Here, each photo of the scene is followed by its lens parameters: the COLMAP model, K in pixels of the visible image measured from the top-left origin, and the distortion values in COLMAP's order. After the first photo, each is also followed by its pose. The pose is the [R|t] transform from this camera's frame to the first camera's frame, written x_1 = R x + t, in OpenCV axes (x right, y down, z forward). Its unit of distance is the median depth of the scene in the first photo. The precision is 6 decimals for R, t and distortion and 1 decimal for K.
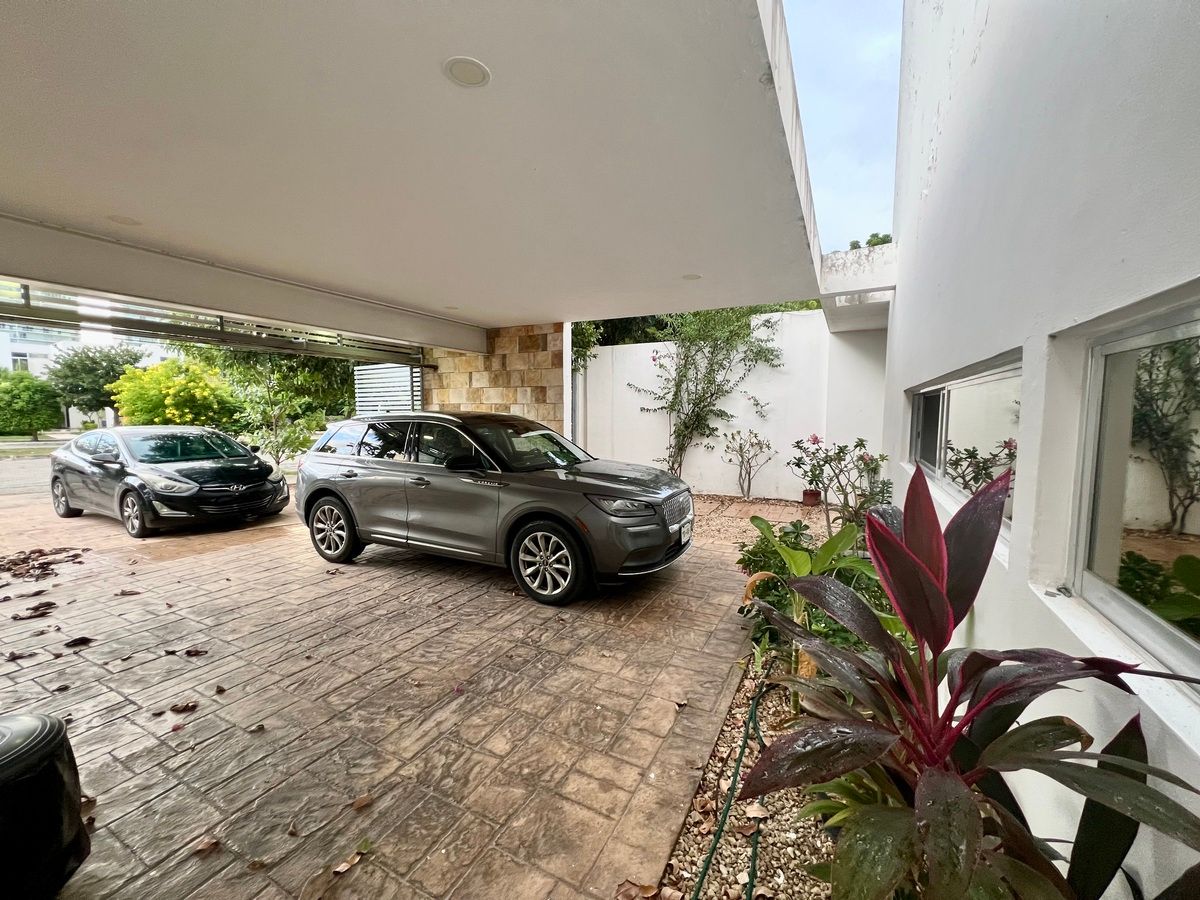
lens RADIAL K [[480.4, 0, 597.8], [0, 480.4, 451.2], [0, 0, 1]] dist [-0.002061, 0.000214]
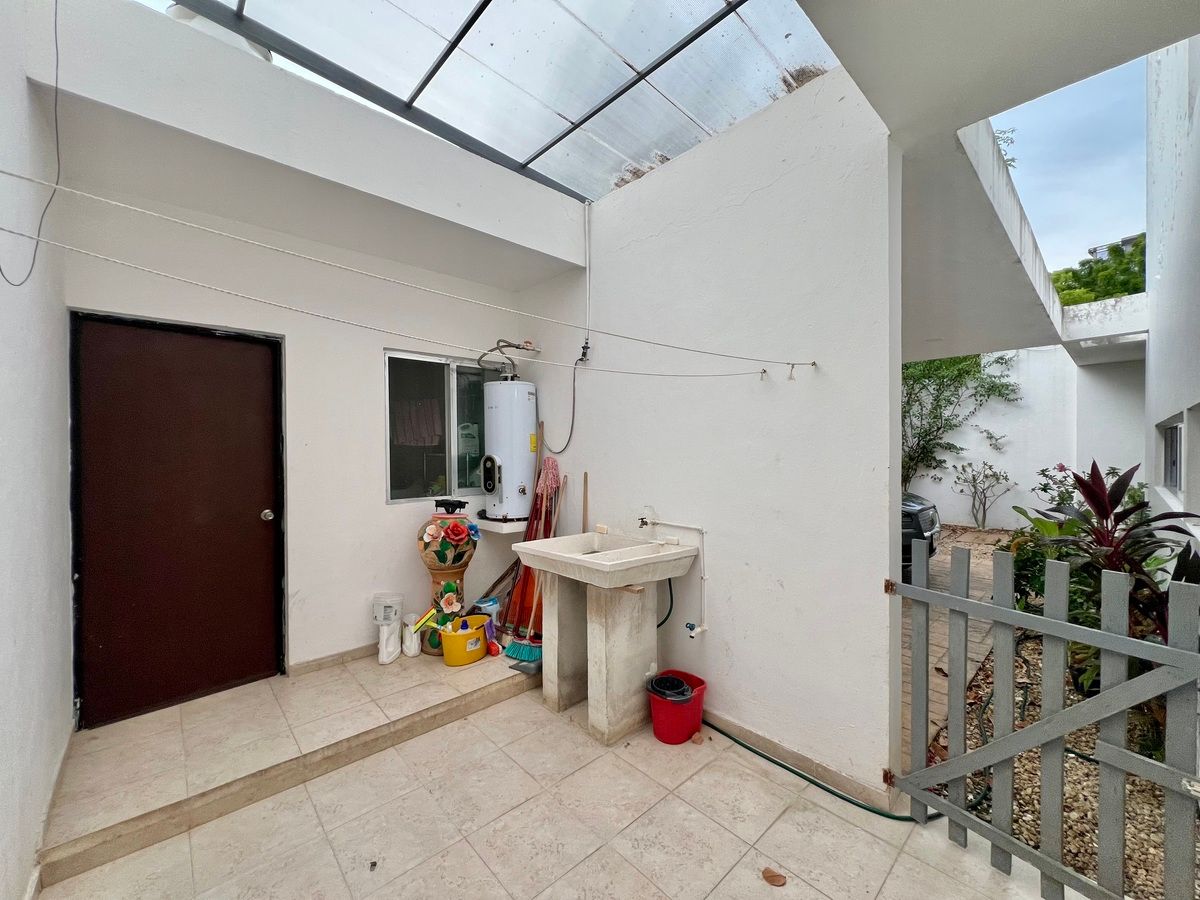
lens RADIAL K [[480.4, 0, 601.2], [0, 480.4, 449.4], [0, 0, 1]] dist [-0.002061, 0.000214]
pose [[0.941466, 0.000511, -0.337109, -0.112601], [-0.025902, 0.997152, -0.070828, 0.023412], [0.336113, 0.075414, 0.938798, -0.255753]]
